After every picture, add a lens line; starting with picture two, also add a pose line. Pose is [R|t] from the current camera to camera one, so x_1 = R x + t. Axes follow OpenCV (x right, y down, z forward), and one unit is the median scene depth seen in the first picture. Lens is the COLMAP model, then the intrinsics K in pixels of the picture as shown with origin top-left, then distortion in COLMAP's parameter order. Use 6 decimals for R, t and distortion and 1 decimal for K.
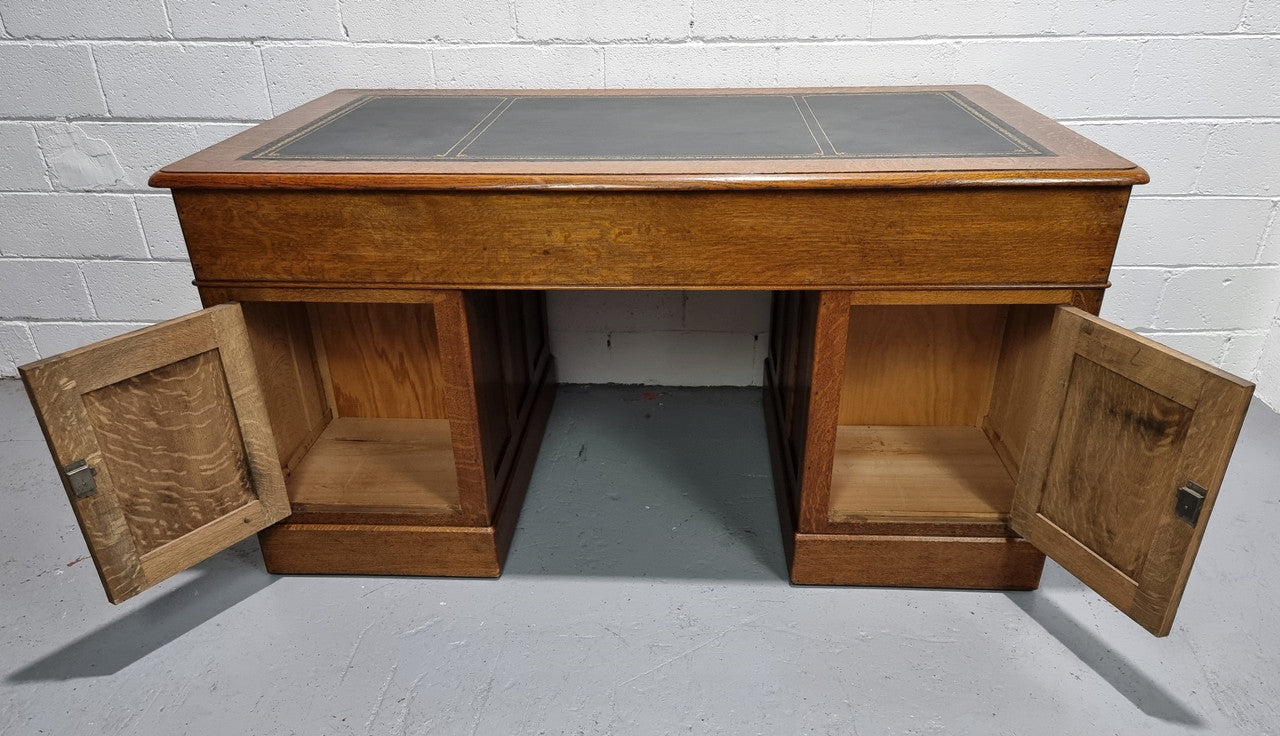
lens RADIAL K [[929.8, 0, 638.4], [0, 929.8, 510.0], [0, 0, 1]] dist [0.077227, -0.054285]
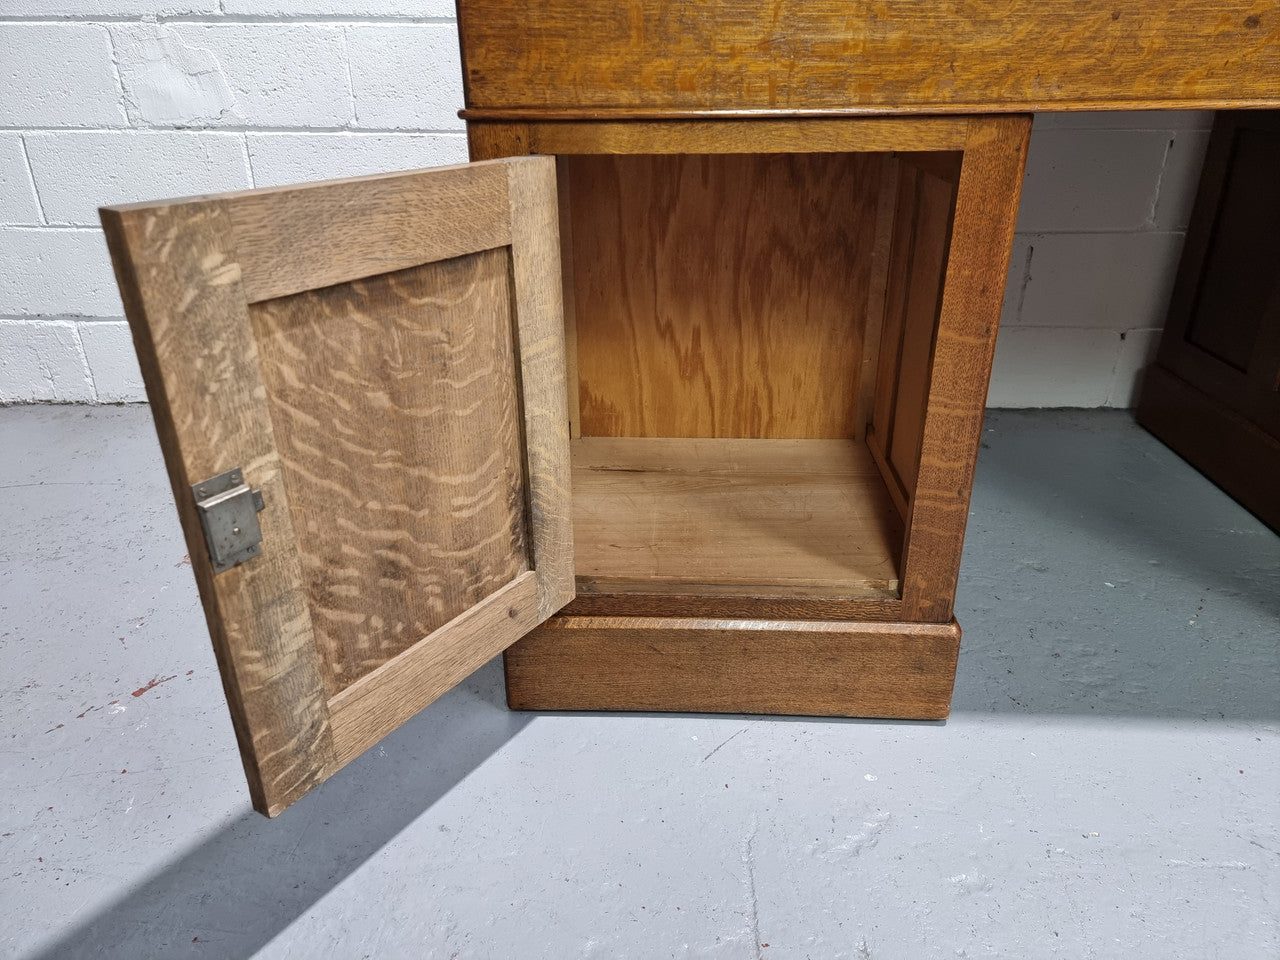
lens RADIAL K [[886.6, 0, 642.5], [0, 886.6, 482.6], [0, 0, 1]] dist [0.063809, -0.039636]
pose [[0.999915, -0.000788, 0.013010, -0.370988], [0.002238, 0.993720, -0.111872, -0.004594], [-0.012840, 0.111892, 0.993637, 0.549543]]
